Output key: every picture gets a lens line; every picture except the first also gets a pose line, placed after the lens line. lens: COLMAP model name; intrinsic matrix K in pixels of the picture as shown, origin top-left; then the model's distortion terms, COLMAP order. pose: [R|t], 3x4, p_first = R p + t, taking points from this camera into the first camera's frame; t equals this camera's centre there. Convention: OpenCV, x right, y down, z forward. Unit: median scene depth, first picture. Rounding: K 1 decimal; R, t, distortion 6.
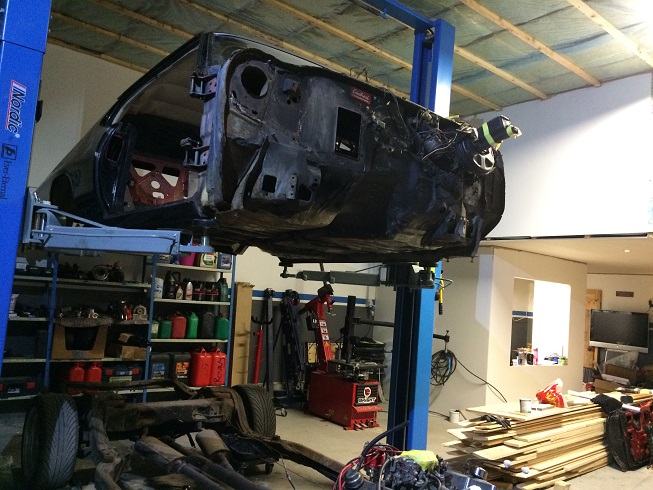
lens RADIAL K [[545.5, 0, 327.5], [0, 545.5, 244.6], [0, 0, 1]] dist [0.091156, -0.116820]
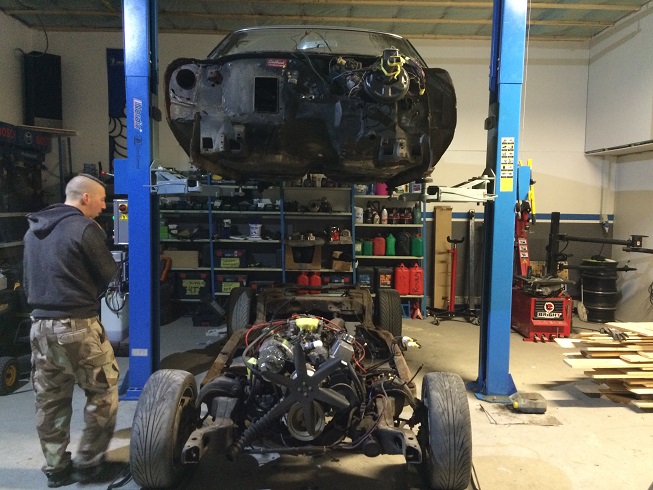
lens RADIAL K [[545.5, 0, 329.8], [0, 545.5, 242.5], [0, 0, 1]] dist [0.091156, -0.116820]
pose [[0.786186, -0.025717, -0.617454, 0.432702], [0.102643, 0.990690, 0.089430, 0.024683], [0.609406, -0.133686, 0.781507, -0.013135]]
